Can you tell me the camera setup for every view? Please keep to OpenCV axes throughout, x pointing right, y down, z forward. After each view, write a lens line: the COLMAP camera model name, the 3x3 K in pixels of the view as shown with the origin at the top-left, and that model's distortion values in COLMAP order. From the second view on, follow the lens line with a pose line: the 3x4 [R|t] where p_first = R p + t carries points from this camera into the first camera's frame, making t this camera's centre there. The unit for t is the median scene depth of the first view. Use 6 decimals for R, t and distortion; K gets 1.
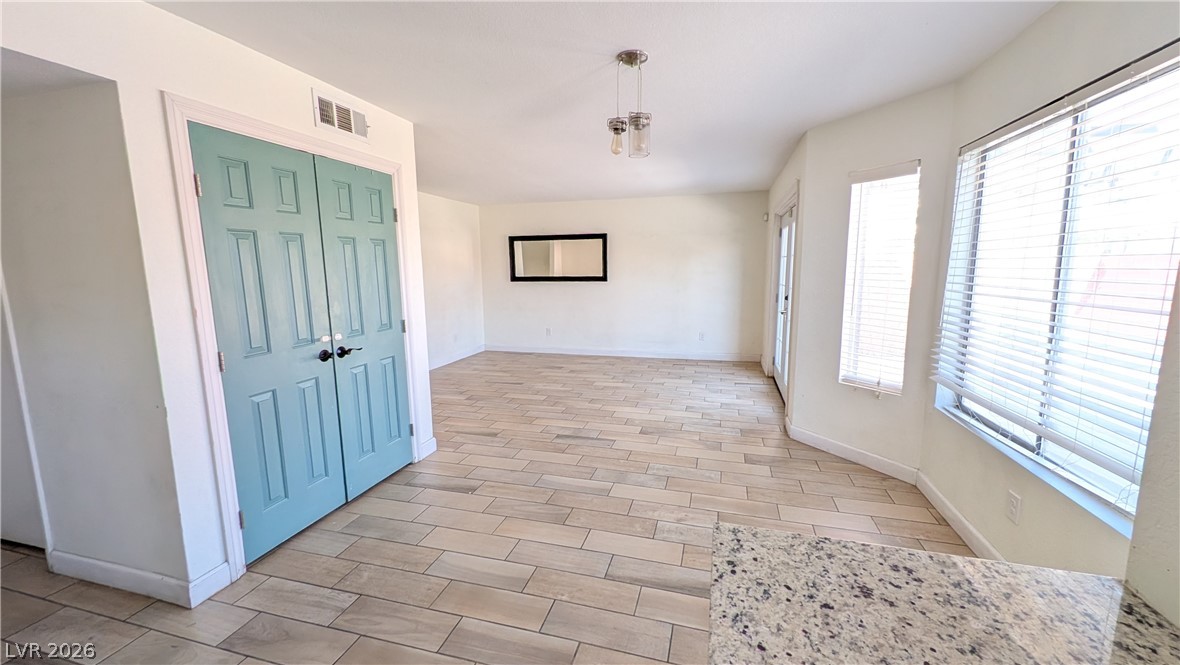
lens RADIAL K [[458.5, 0, 594.4], [0, 458.5, 329.4], [0, 0, 1]] dist [0.022969, -0.000139]
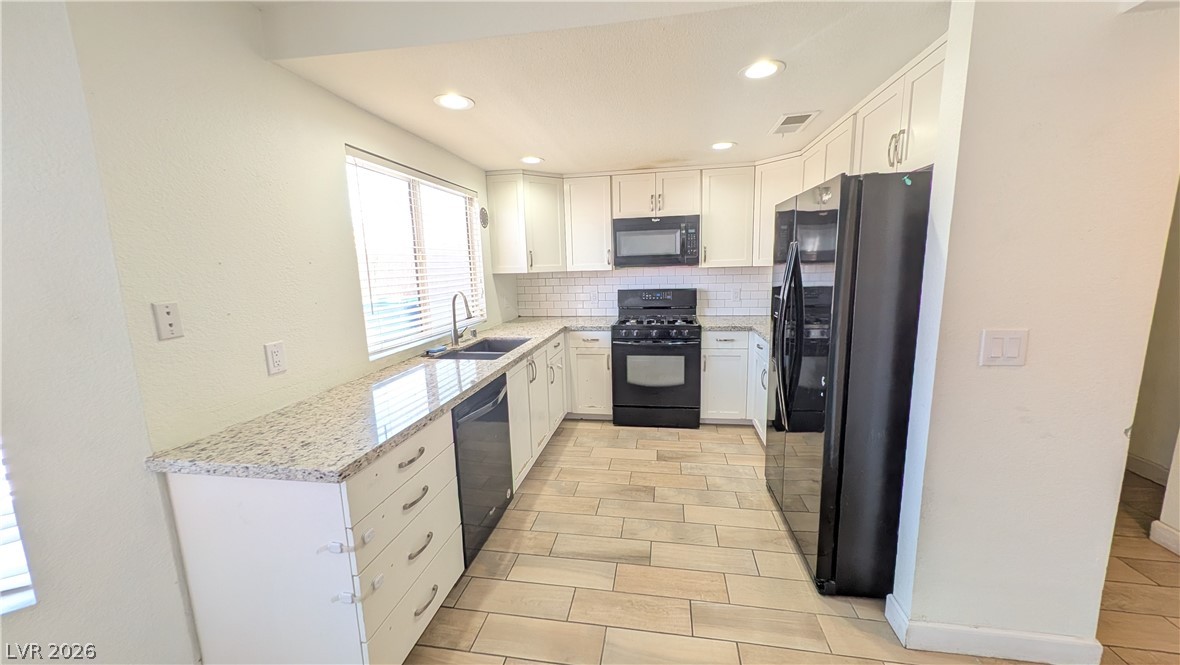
lens RADIAL K [[423.9, 0, 593.1], [0, 423.9, 331.2], [0, 0, 1]] dist [0.006092, -0.000526]
pose [[-0.994077, 0.051343, -0.095784, -0.096088], [0.020925, 0.955299, 0.294902, -0.080610], [0.106644, 0.291151, -0.950715, 0.542860]]
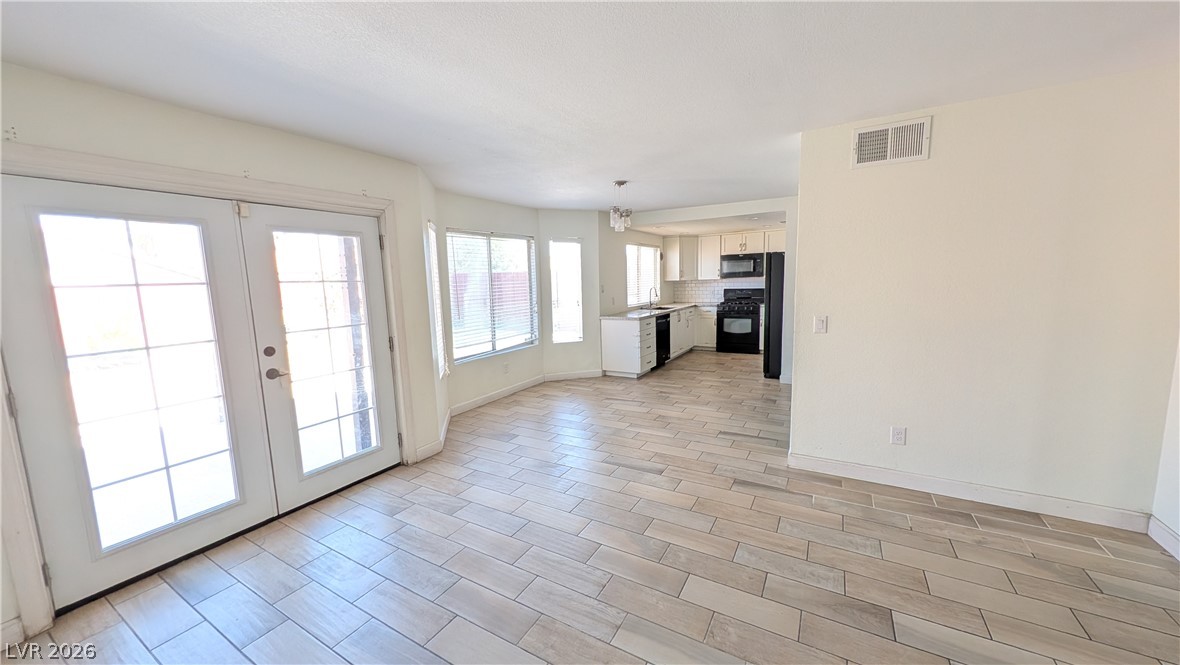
lens RADIAL K [[423.9, 0, 593.1], [0, 423.9, 331.2], [0, 0, 1]] dist [0.006092, -0.000526]
pose [[-0.967520, 0.005071, 0.252743, -0.169284], [0.071575, 0.964383, 0.254643, -0.264700], [-0.242450, 0.264462, -0.933423, 1.809506]]
